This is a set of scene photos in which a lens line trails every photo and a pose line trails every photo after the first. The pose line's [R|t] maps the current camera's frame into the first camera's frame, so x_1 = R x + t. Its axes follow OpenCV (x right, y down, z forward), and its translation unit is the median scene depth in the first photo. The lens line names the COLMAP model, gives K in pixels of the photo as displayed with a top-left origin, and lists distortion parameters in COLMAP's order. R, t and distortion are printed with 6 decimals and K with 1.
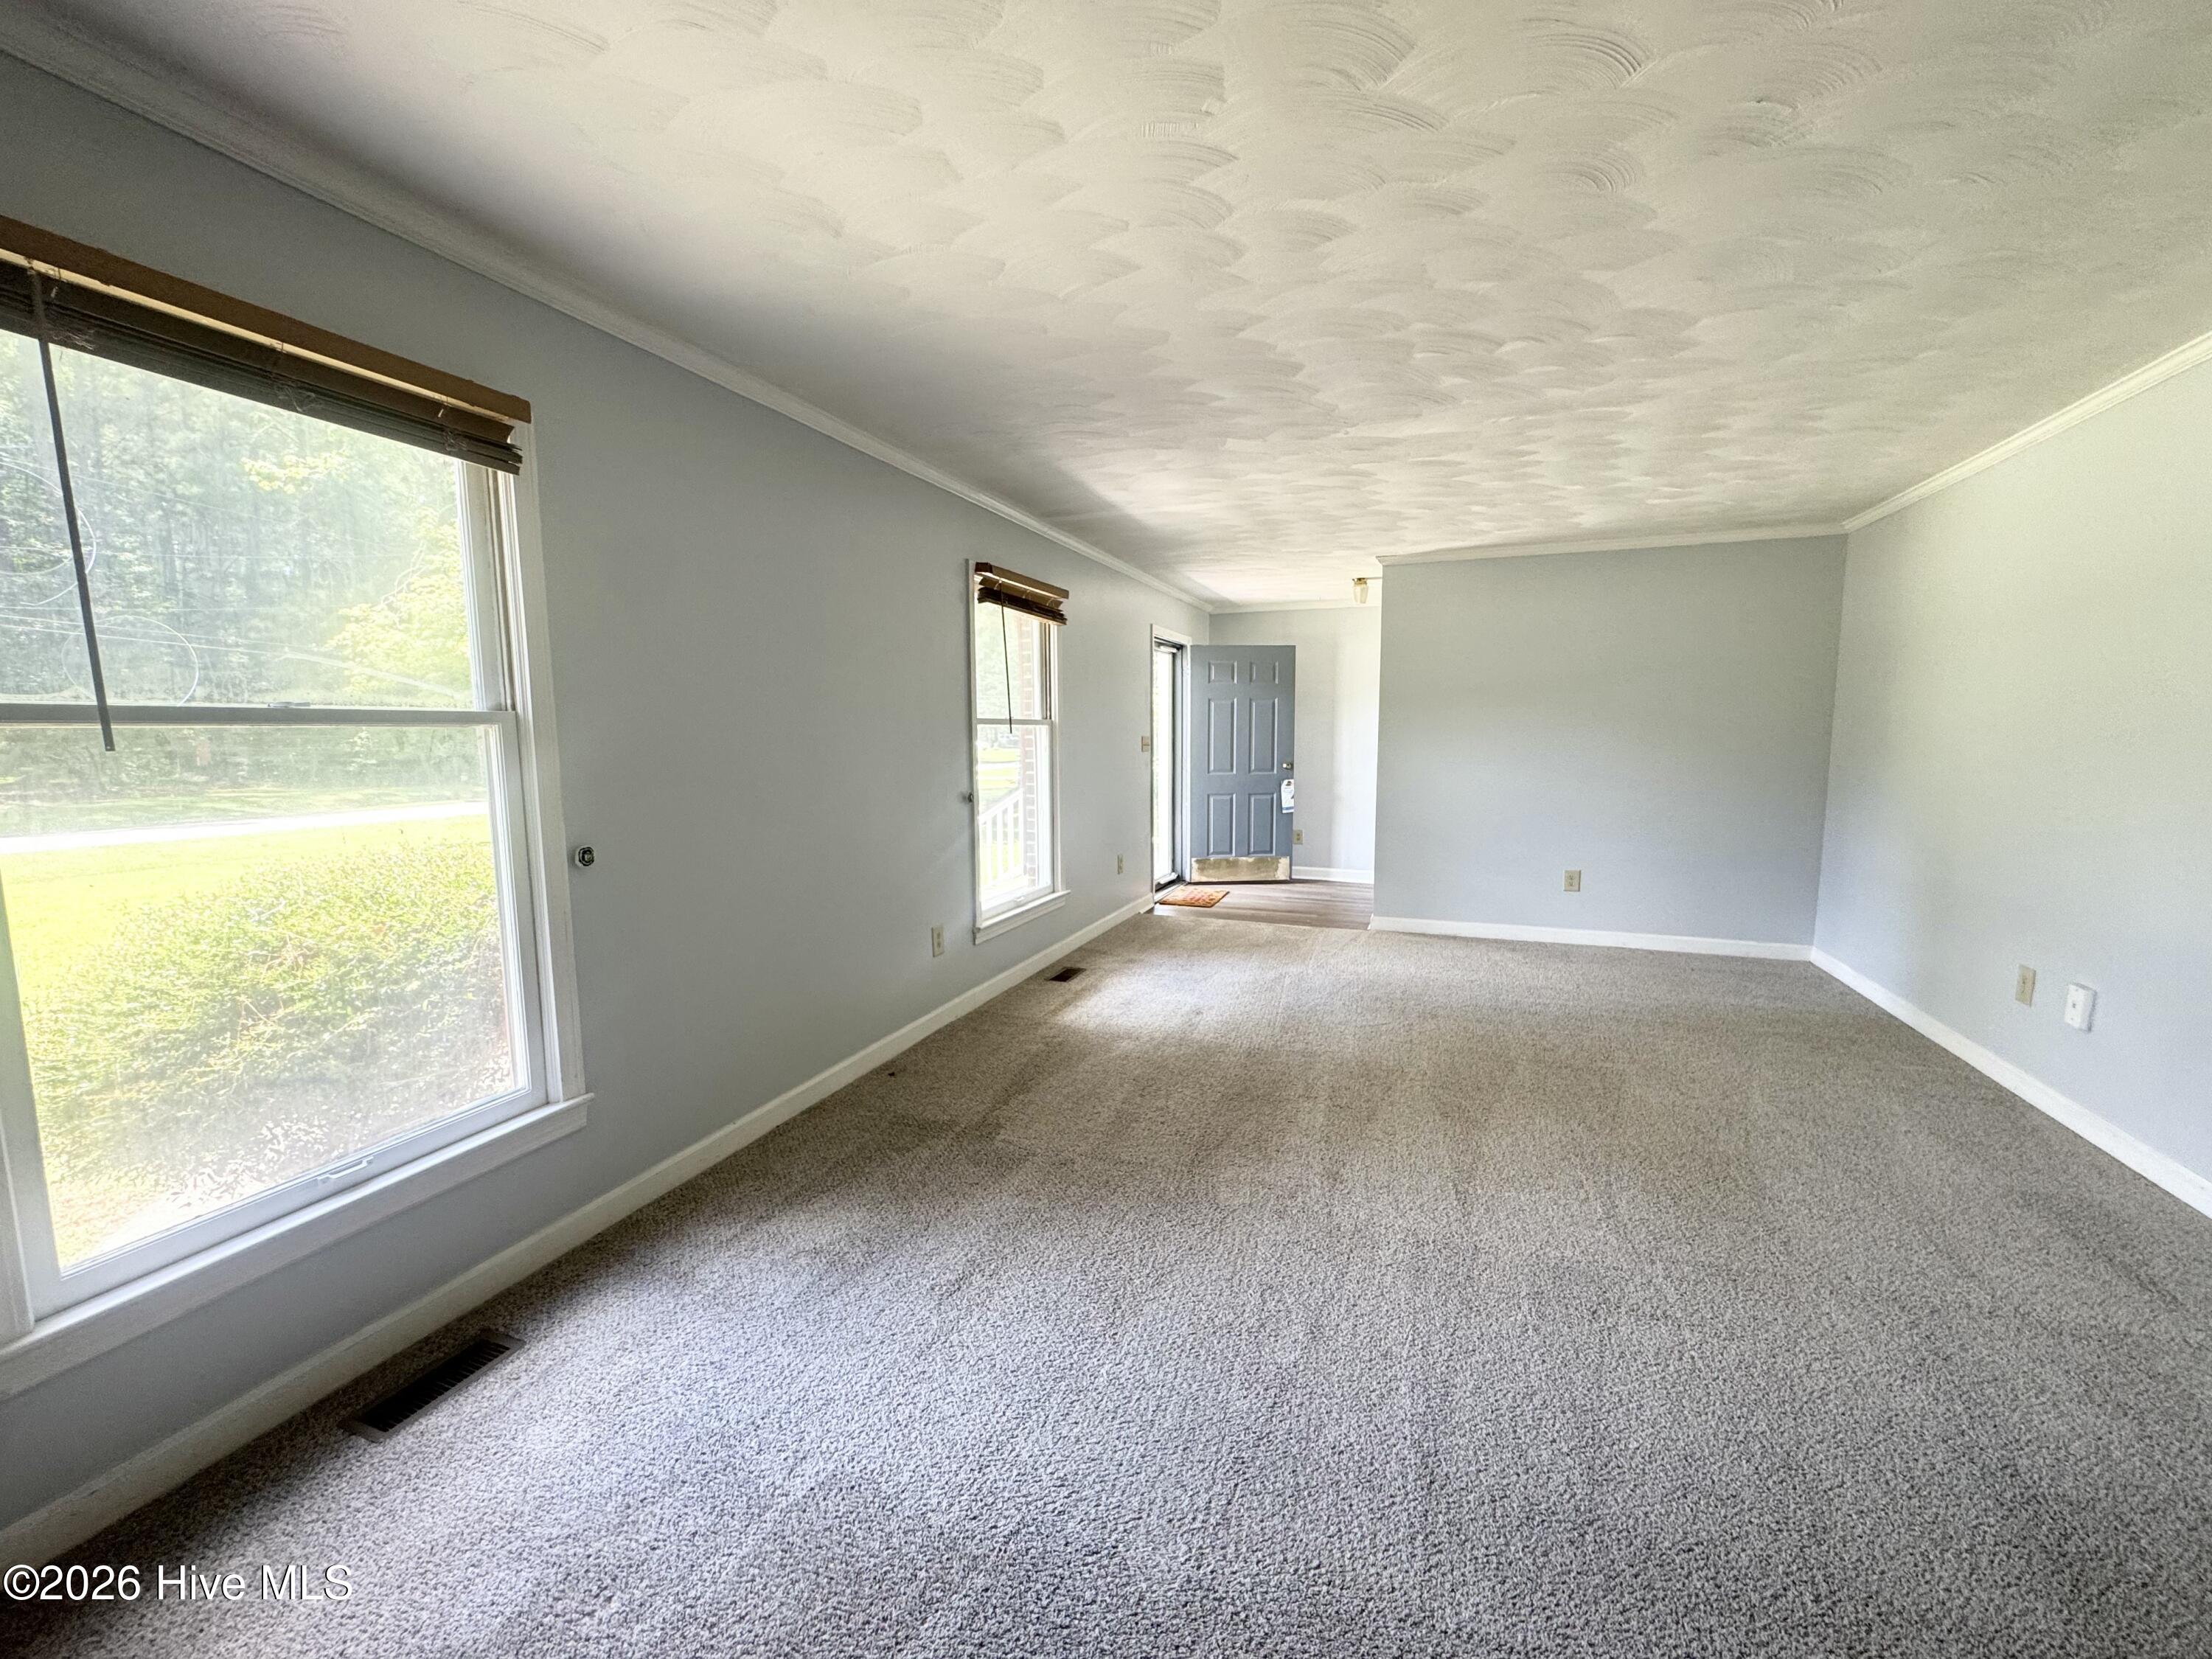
lens RADIAL K [[890.9, 0, 1106.4], [0, 890.9, 832.5], [0, 0, 1]] dist [-0.001143, 0.000626]
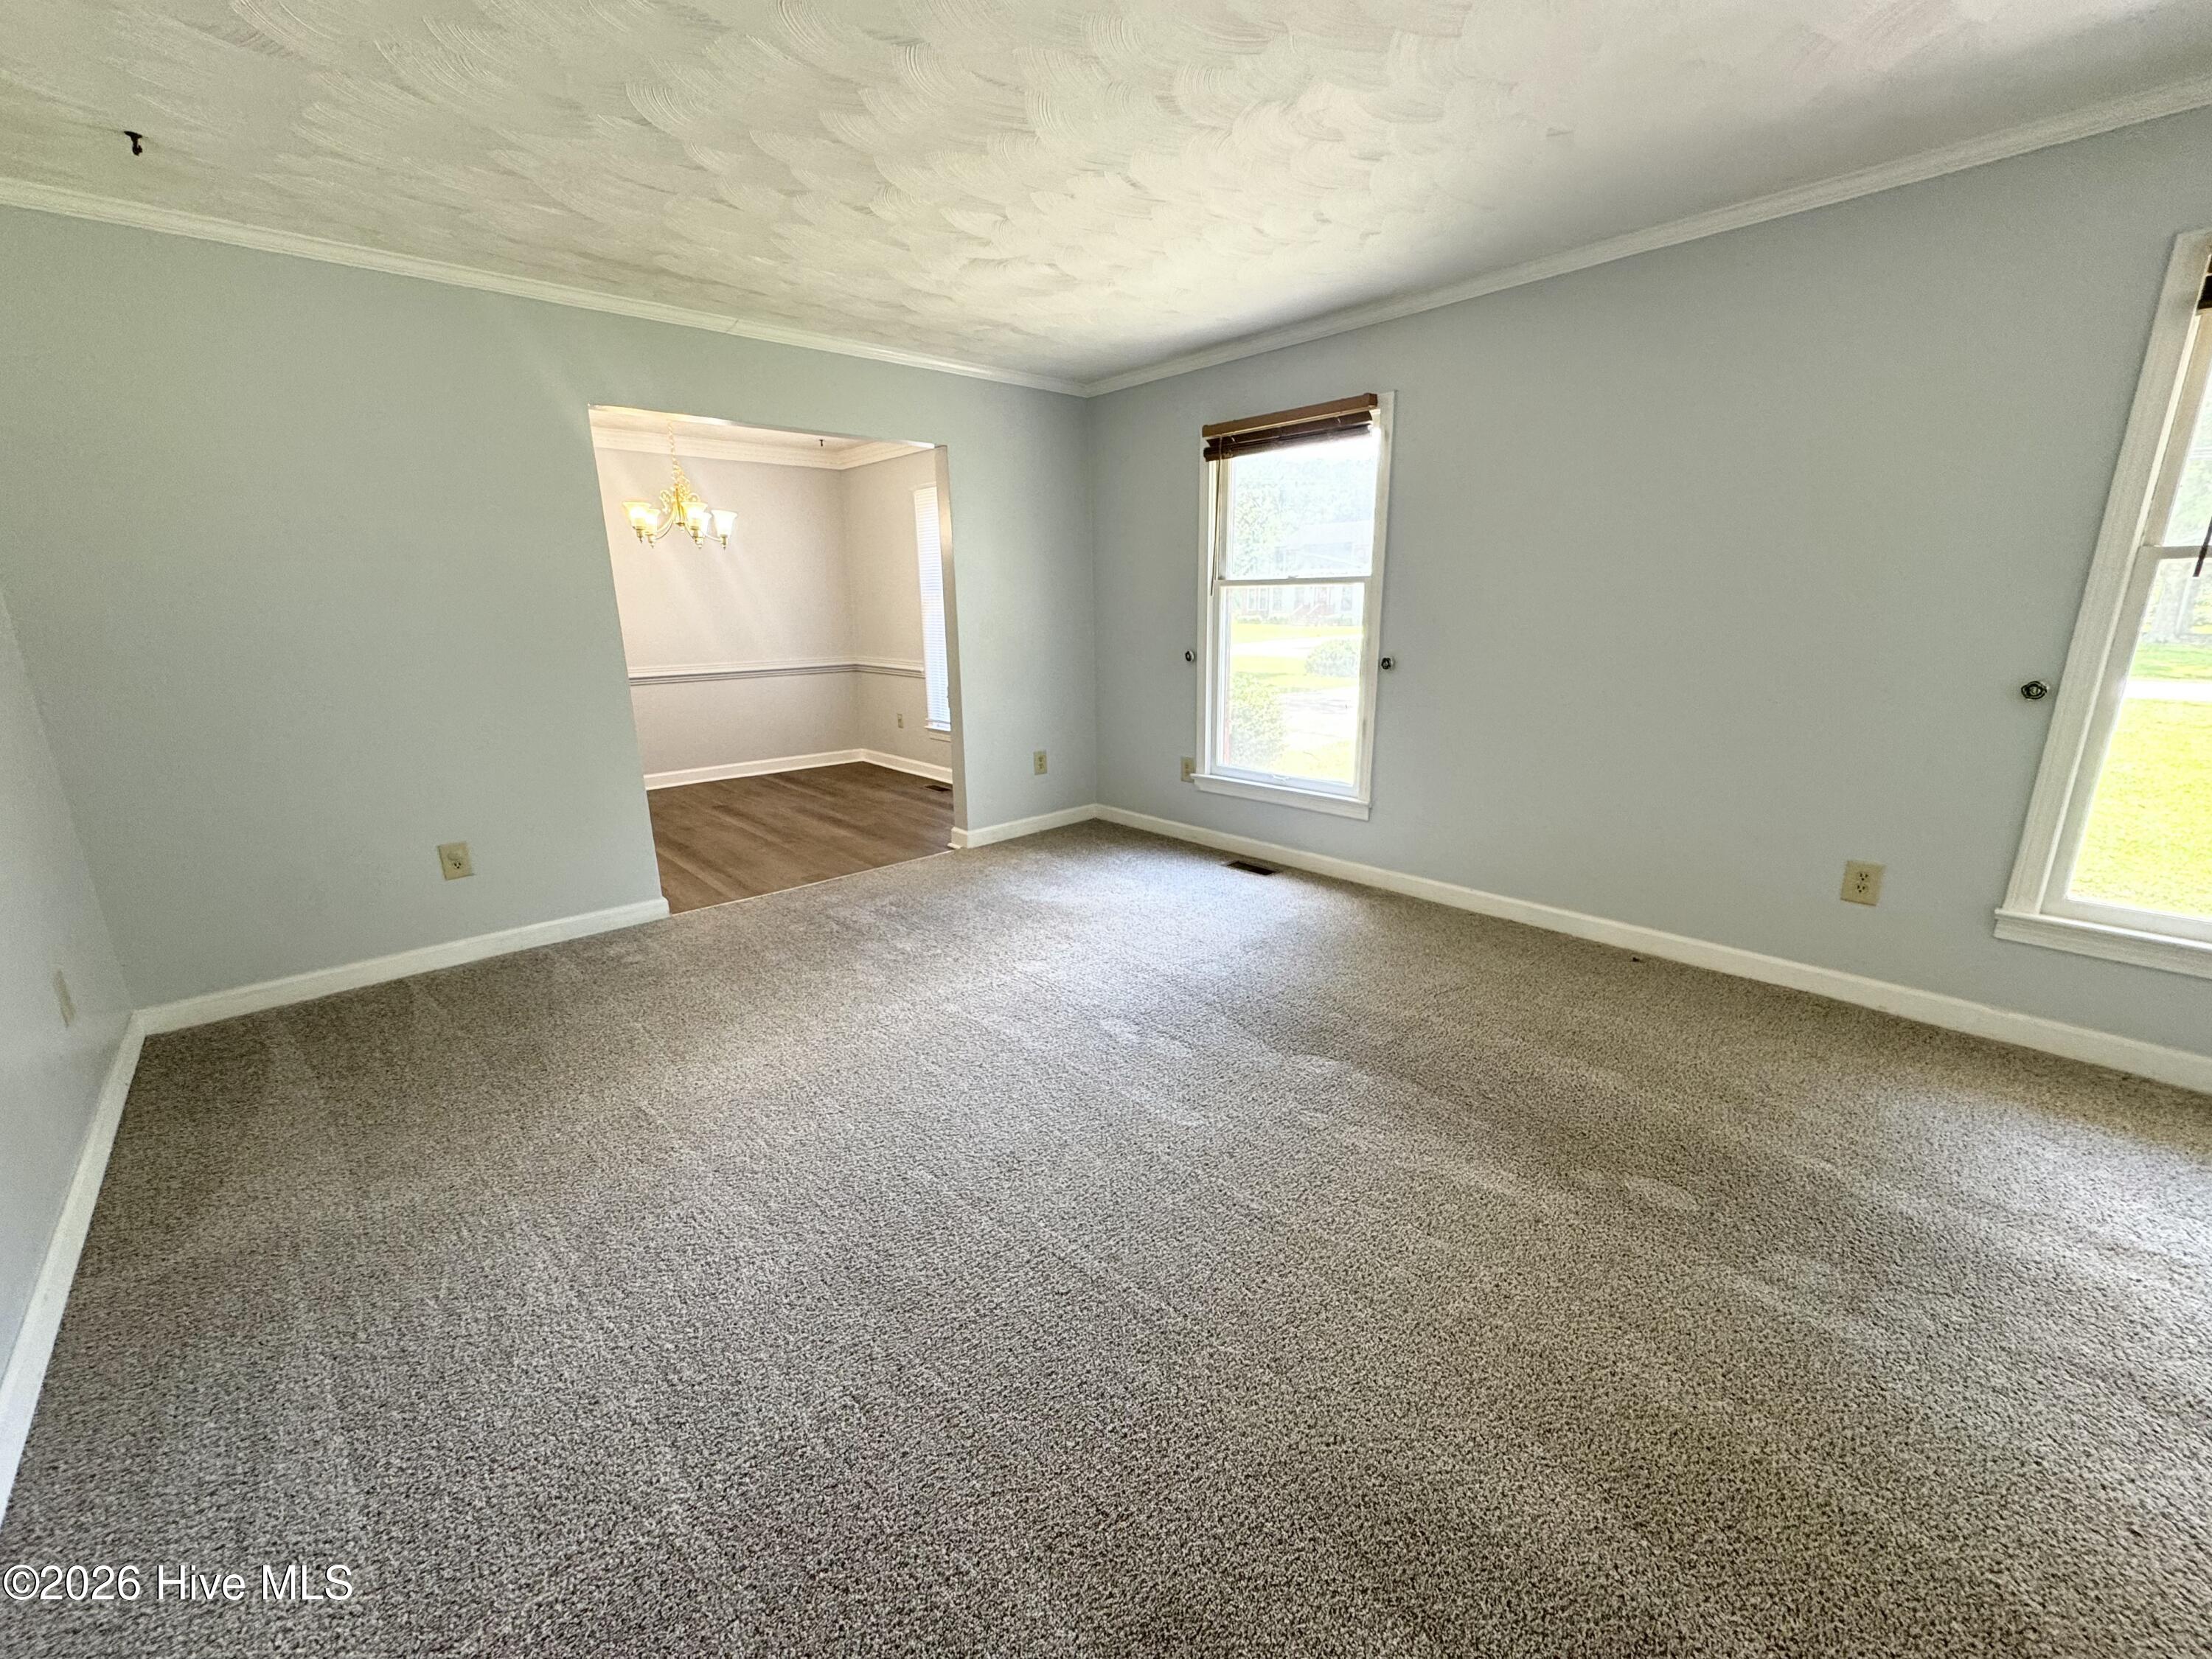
lens RADIAL K [[890.9, 0, 1106.6], [0, 890.9, 829.4], [0, 0, 1]] dist [-0.001143, 0.000626]
pose [[-0.451460, 0.230771, -0.861933, 1.201433], [-0.089647, 0.949359, 0.301133, -0.138223], [0.887777, 0.213219, -0.407909, 1.322569]]
